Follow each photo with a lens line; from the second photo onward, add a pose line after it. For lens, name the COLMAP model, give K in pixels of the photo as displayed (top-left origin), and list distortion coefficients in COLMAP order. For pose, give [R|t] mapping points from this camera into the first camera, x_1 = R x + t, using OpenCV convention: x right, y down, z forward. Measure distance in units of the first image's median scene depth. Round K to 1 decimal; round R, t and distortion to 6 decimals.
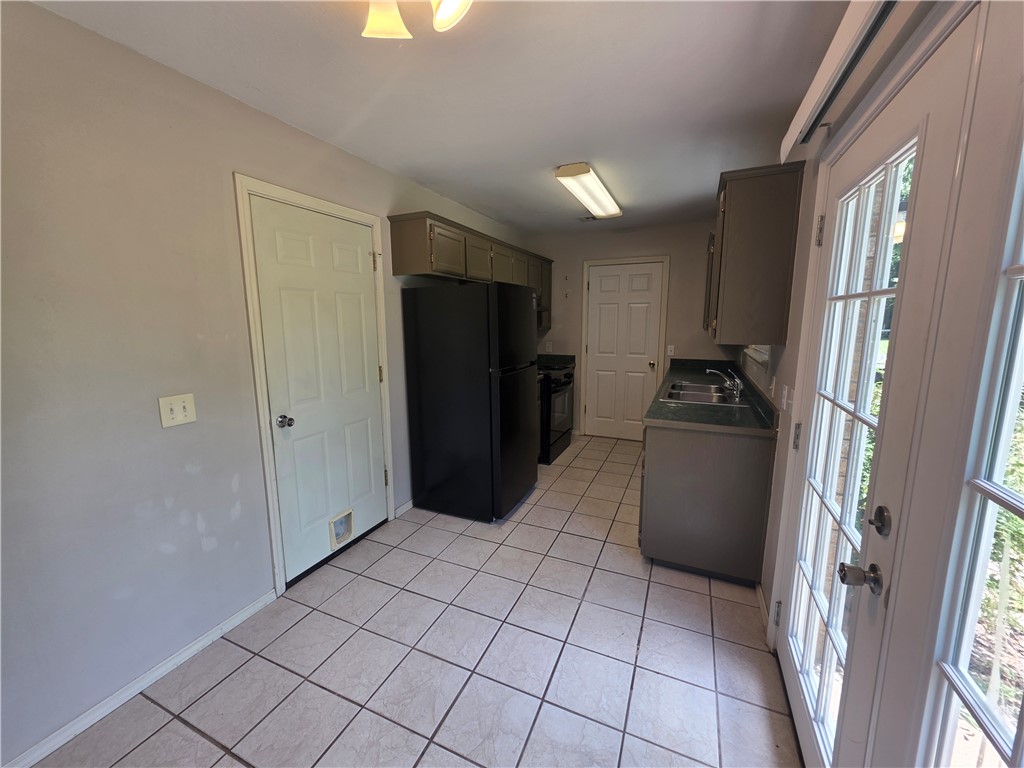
lens RADIAL K [[411.1, 0, 510.6], [0, 411.1, 381.3], [0, 0, 1]] dist [0.002754, 0.000590]
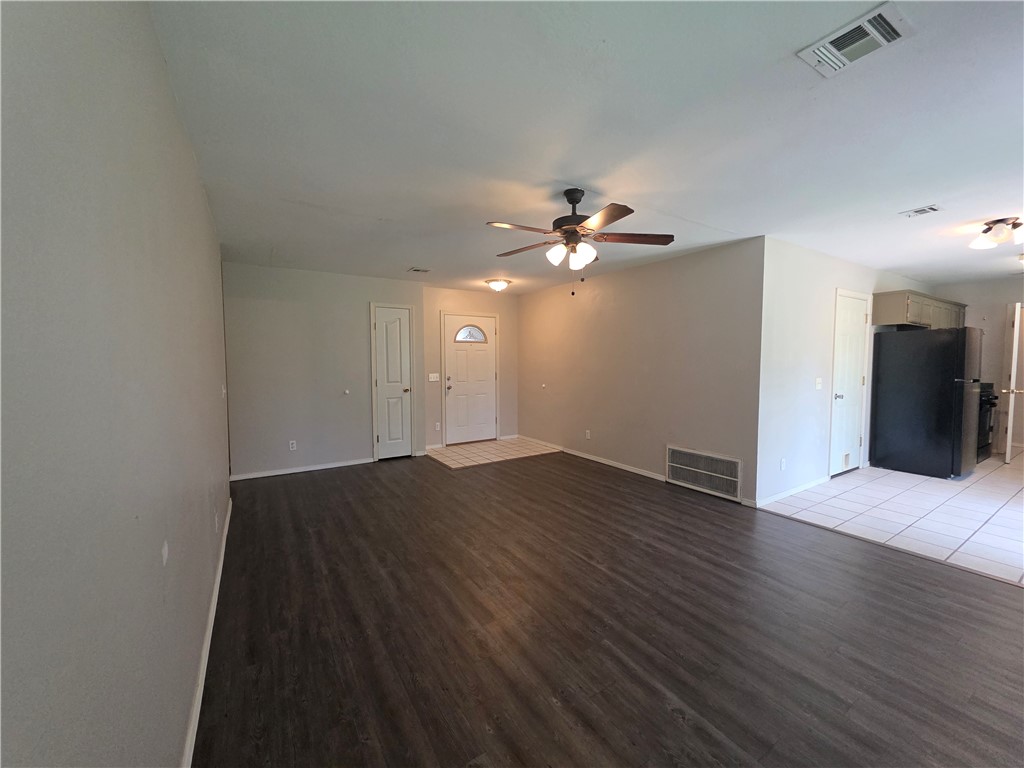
lens RADIAL K [[411.1, 0, 511.3], [0, 411.1, 385.5], [0, 0, 1]] dist [0.002754, 0.000590]
pose [[0.831194, 0.037703, -0.554703, -0.567290], [-0.086047, 0.994401, -0.061347, 0.230965], [0.549284, 0.098722, 0.829784, -1.249708]]
